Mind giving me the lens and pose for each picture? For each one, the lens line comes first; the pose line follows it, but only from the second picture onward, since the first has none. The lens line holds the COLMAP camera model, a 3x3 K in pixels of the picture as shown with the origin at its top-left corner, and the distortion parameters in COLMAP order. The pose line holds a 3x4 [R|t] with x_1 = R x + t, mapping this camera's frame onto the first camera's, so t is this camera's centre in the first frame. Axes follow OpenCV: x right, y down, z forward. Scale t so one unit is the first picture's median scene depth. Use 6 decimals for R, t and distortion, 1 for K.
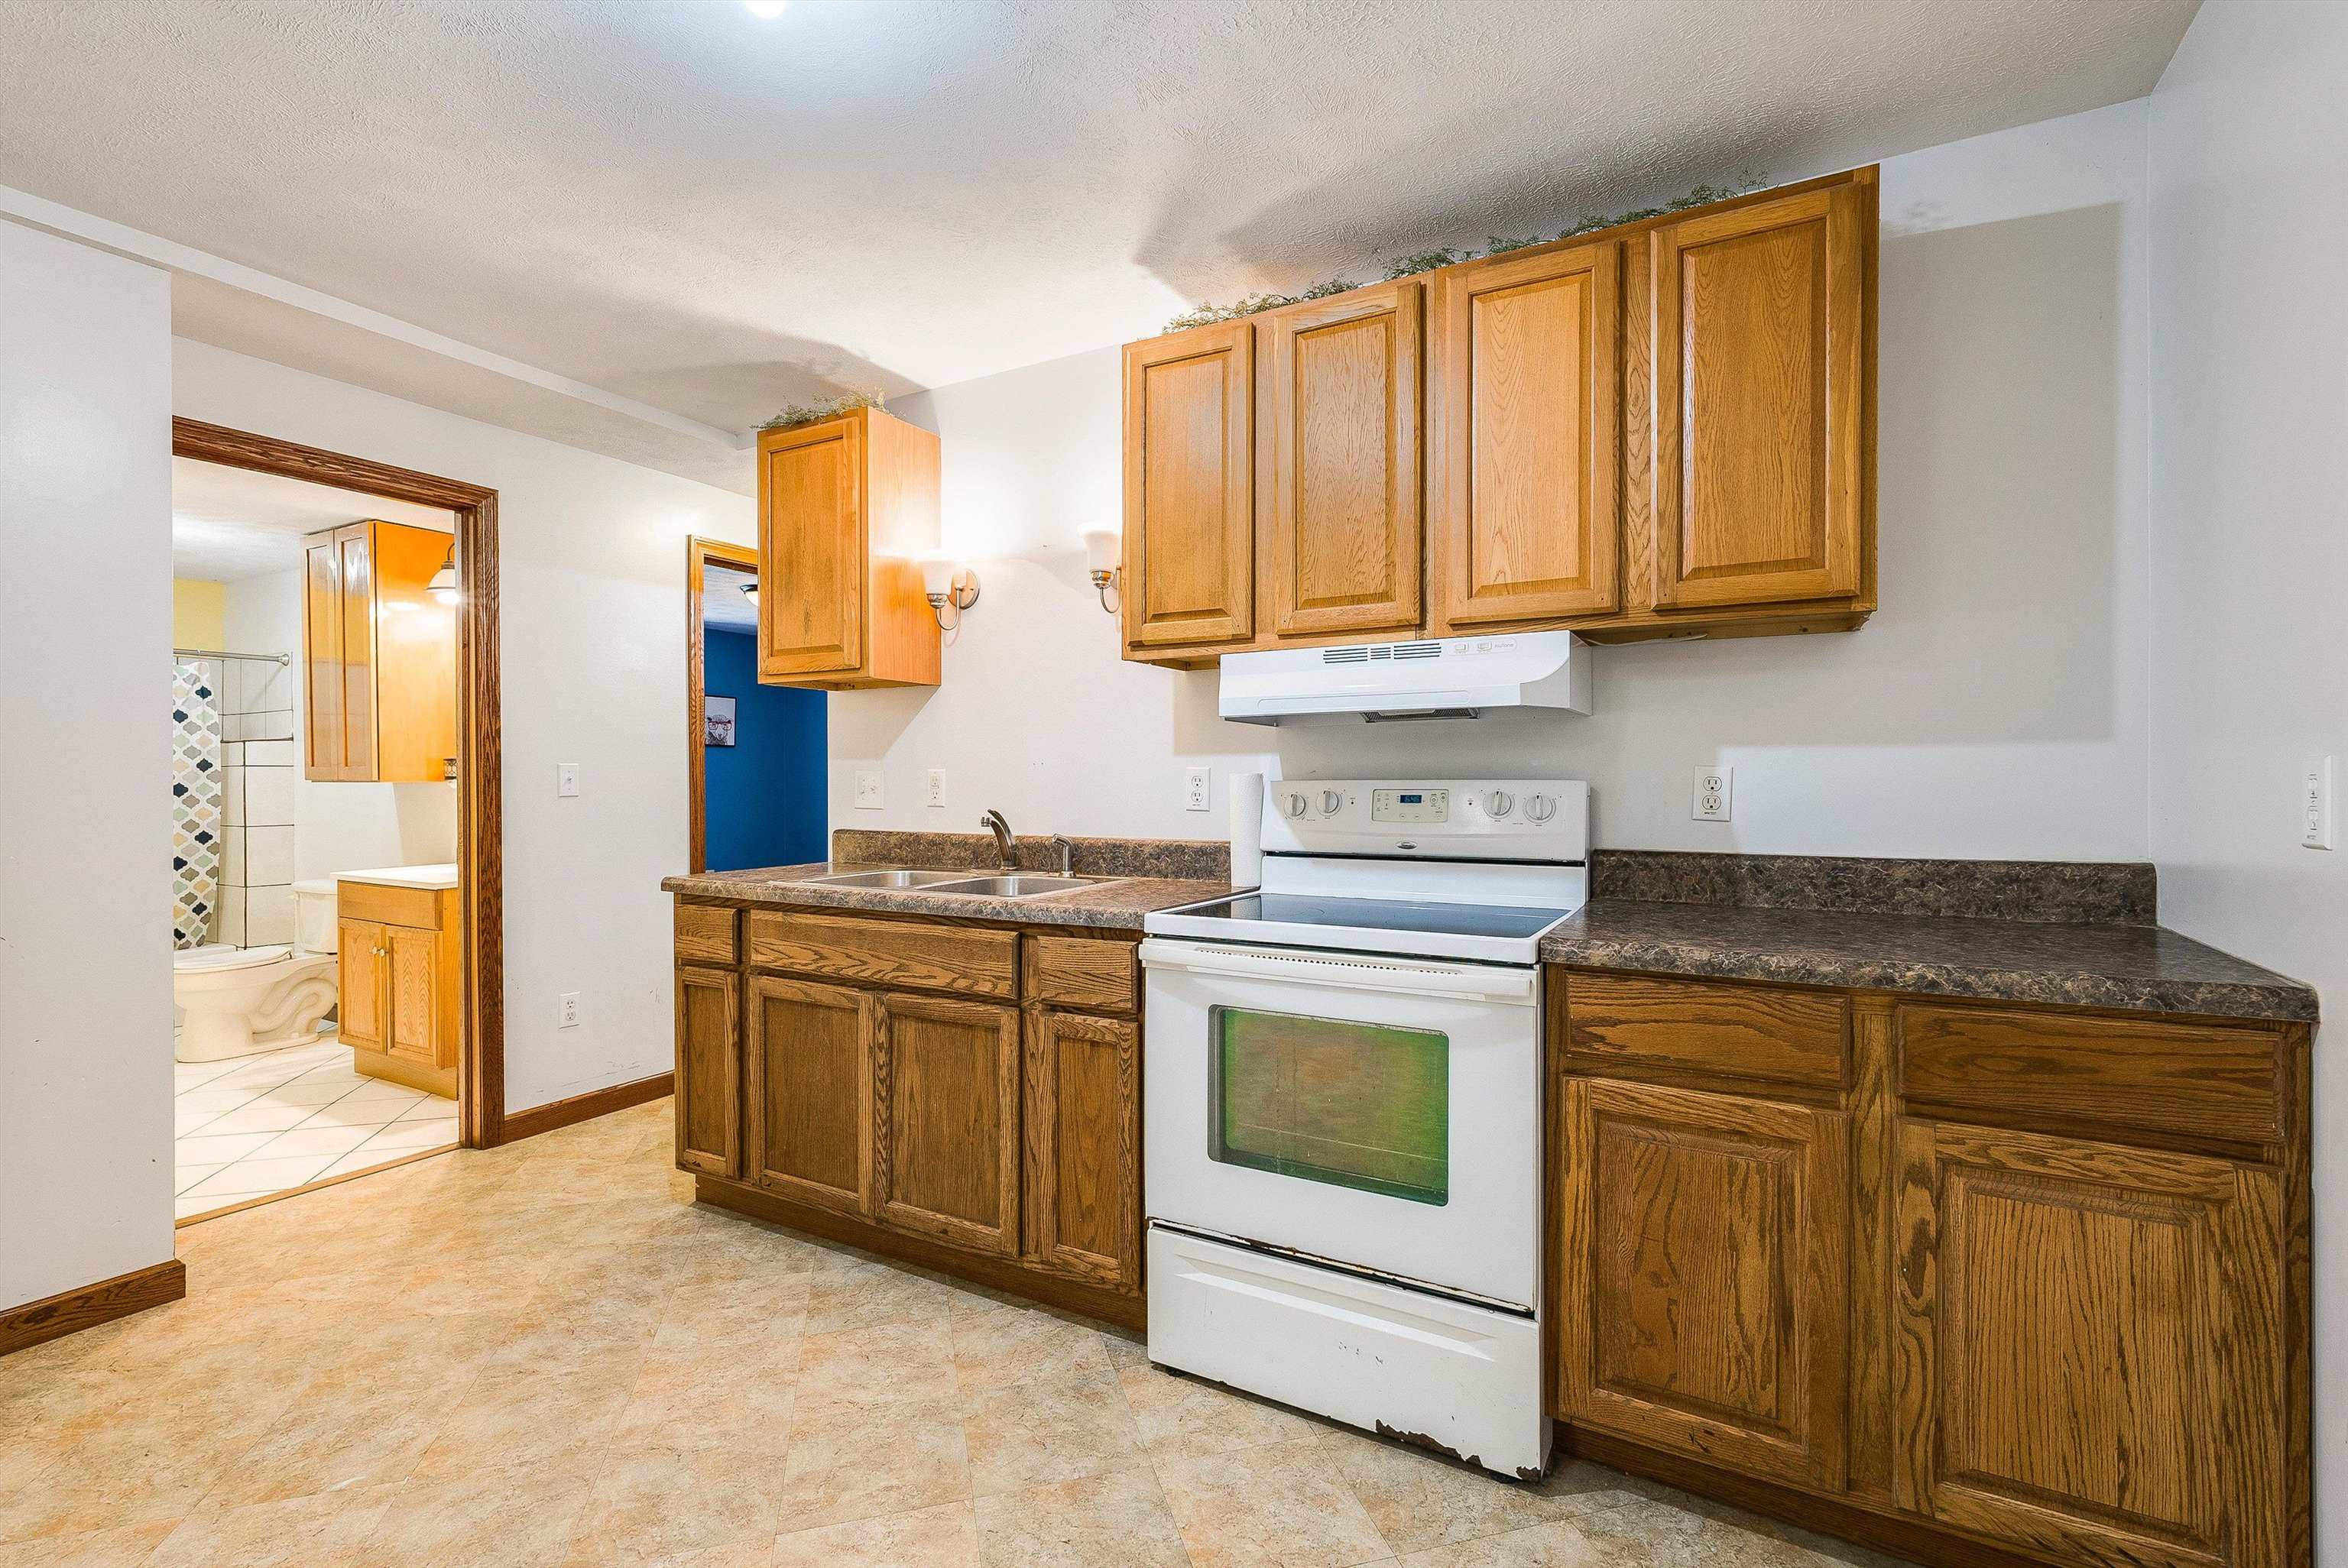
lens RADIAL K [[1057.8, 0, 1170.1], [0, 1057.8, 782.7], [0, 0, 1]] dist [0.009701, -0.000811]
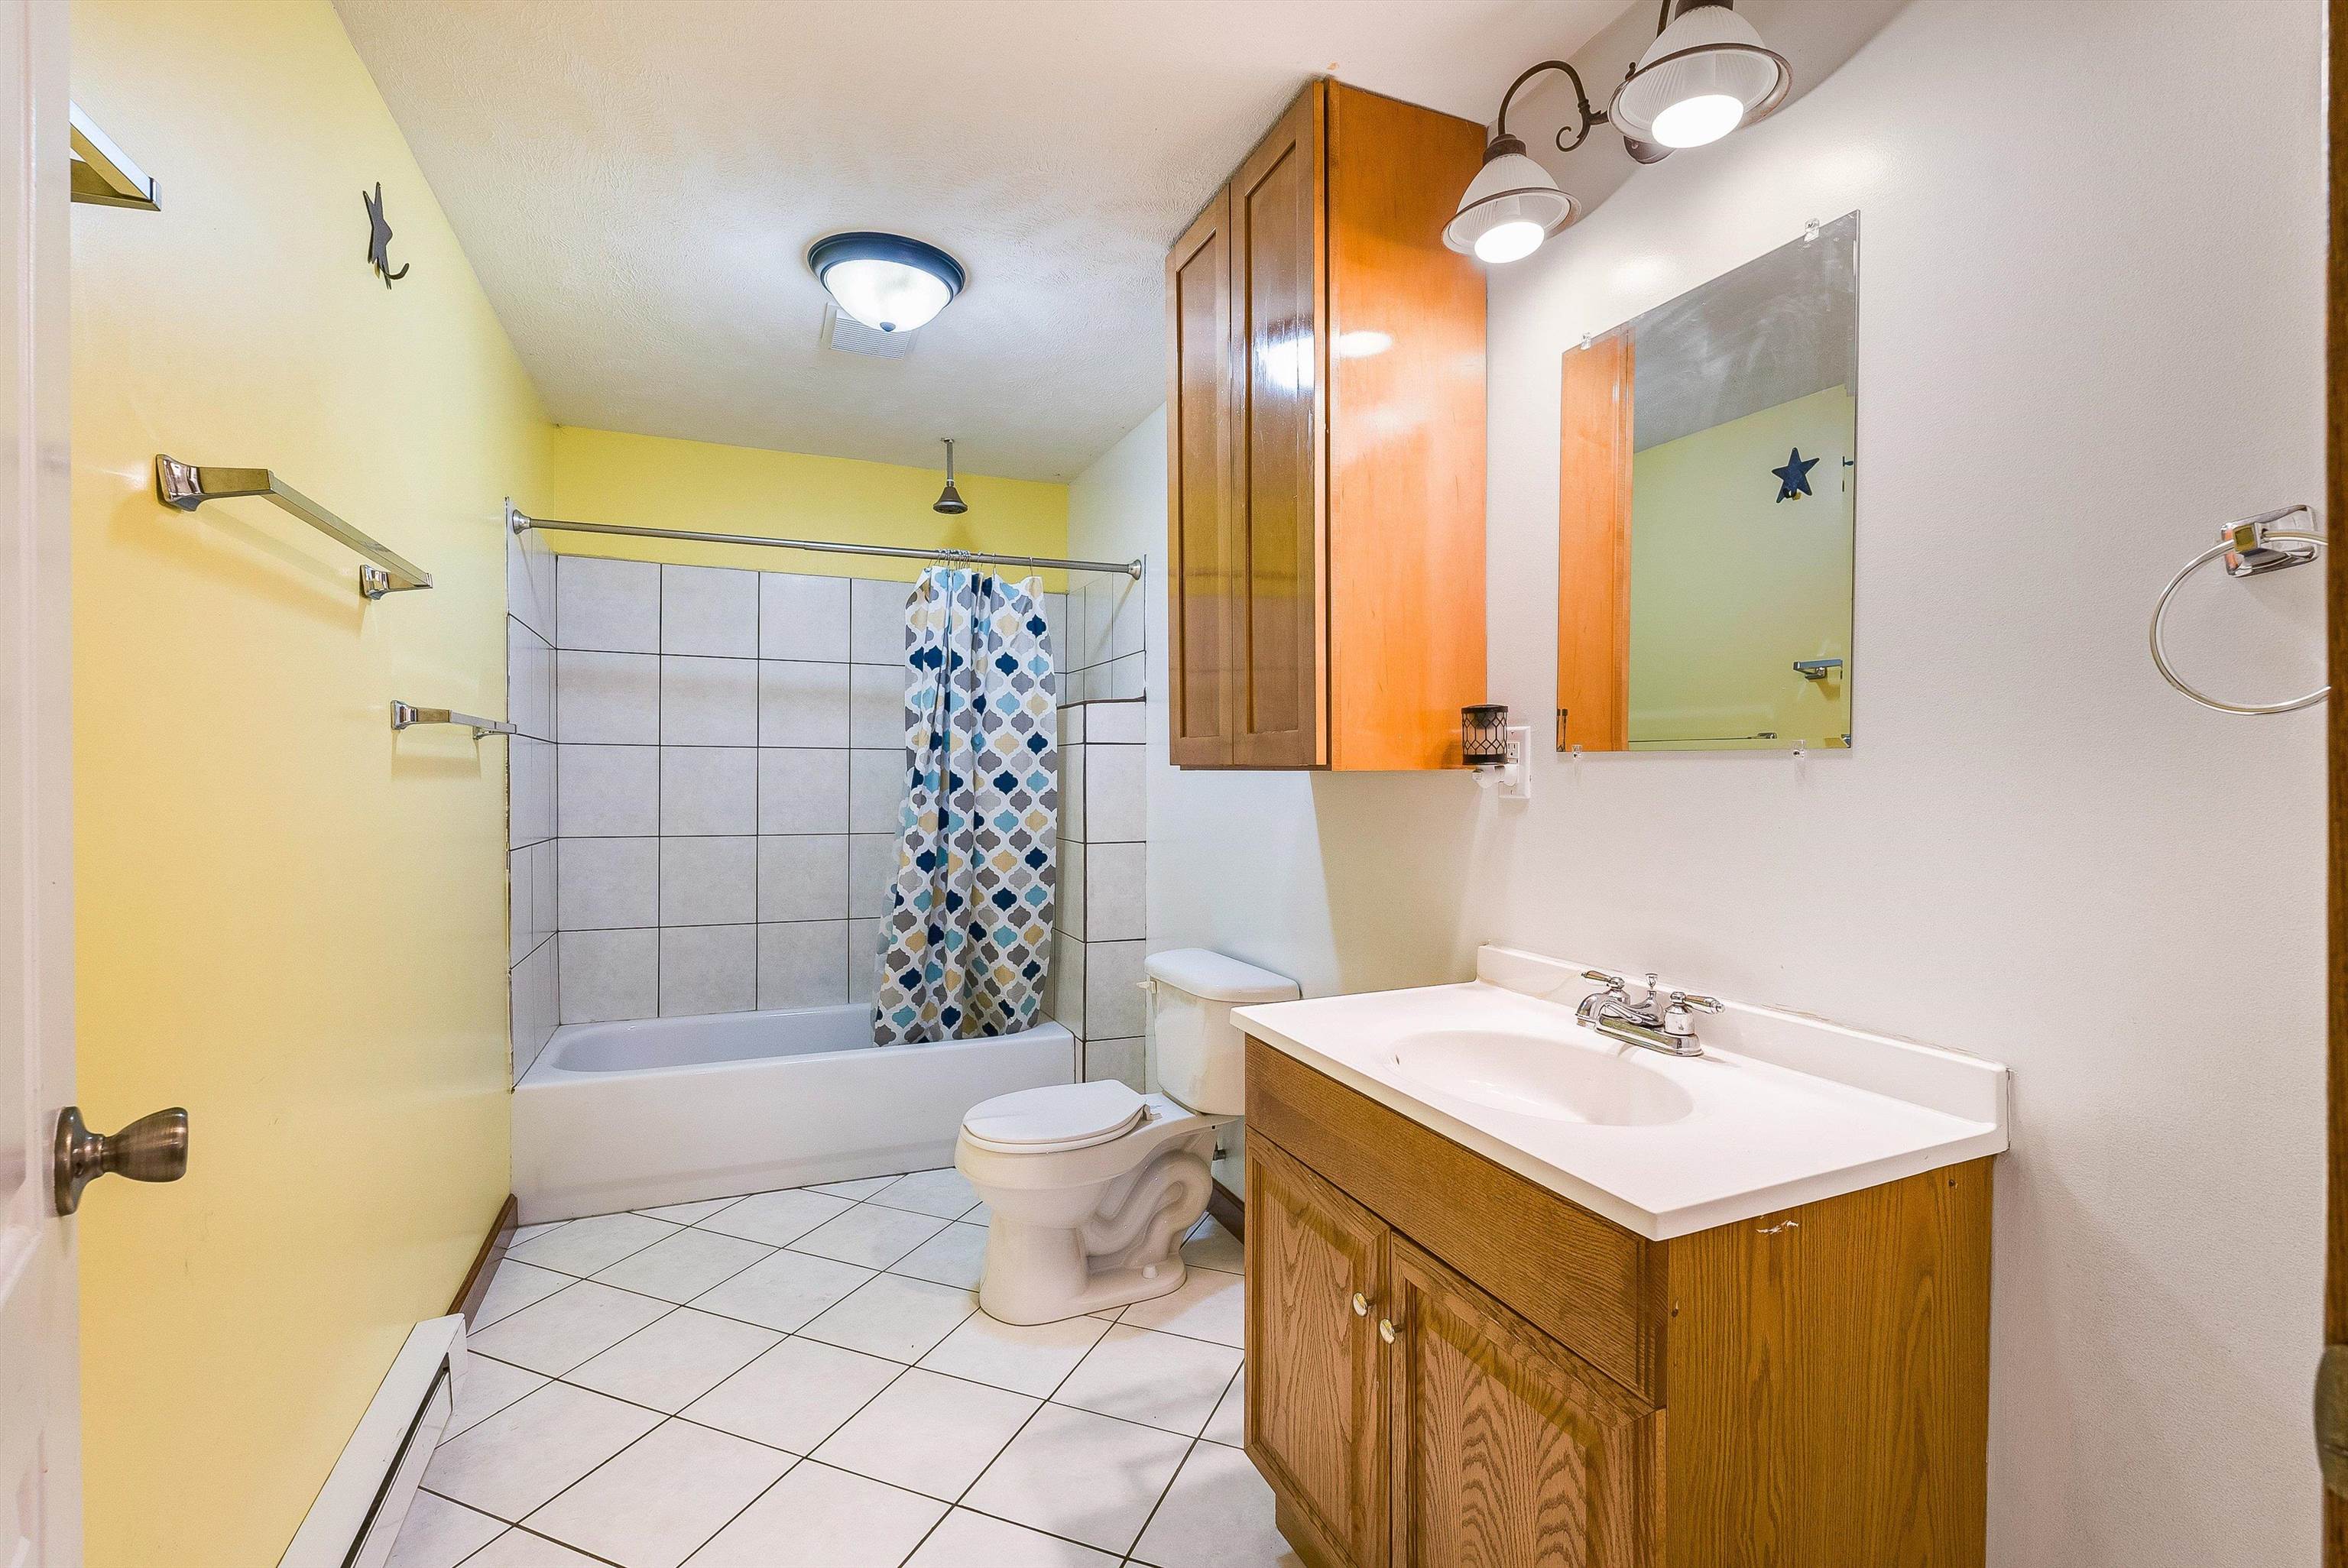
lens RADIAL K [[1057.8, 0, 1179.0], [0, 1057.8, 779.1], [0, 0, 1]] dist [0.009701, -0.000811]
pose [[0.797868, 0.007466, -0.602786, -0.921817], [-0.006183, 0.999972, 0.004202, 0.003381], [0.602801, 0.000375, 0.797892, 1.098538]]
